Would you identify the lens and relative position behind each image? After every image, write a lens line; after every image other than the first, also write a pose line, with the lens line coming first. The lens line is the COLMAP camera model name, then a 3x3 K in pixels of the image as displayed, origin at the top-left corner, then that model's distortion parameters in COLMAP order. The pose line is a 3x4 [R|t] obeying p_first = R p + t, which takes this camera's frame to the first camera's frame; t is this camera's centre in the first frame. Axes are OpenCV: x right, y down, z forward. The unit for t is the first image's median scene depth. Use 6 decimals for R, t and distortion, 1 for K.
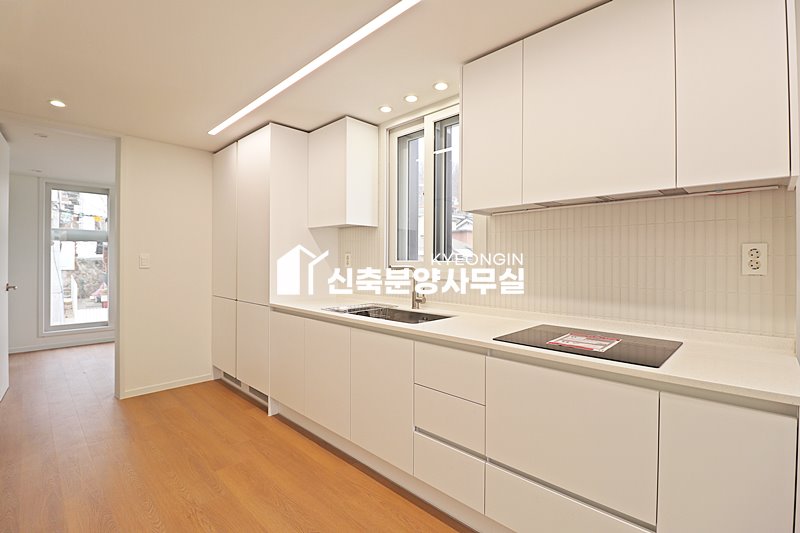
lens RADIAL K [[368.6, 0, 400.4], [0, 368.6, 261.1], [0, 0, 1]] dist [-0.002469, -0.000953]
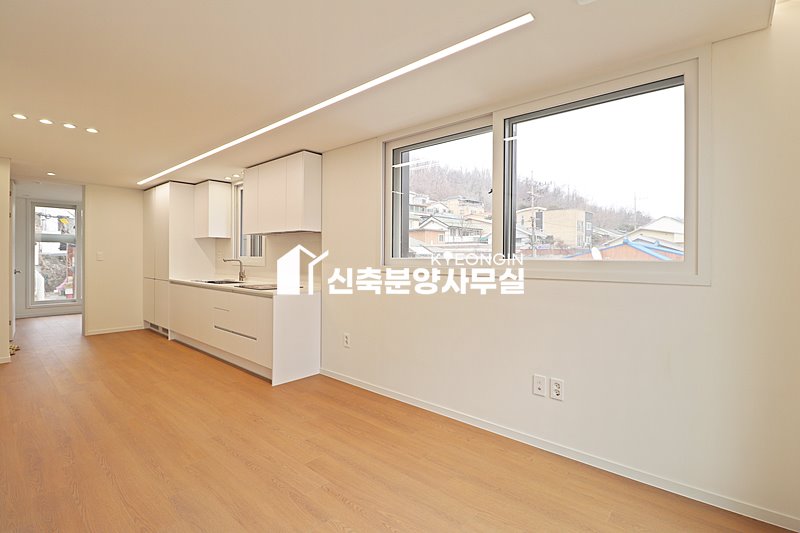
lens RADIAL K [[374.4, 0, 396.0], [0, 374.4, 261.5], [0, 0, 1]] dist [-0.000890, -0.000298]
pose [[0.998951, 0.003866, 0.045631, 0.407990], [-0.004258, 0.999955, 0.008483, 0.002563], [-0.045596, -0.008669, 0.998922, -0.544685]]
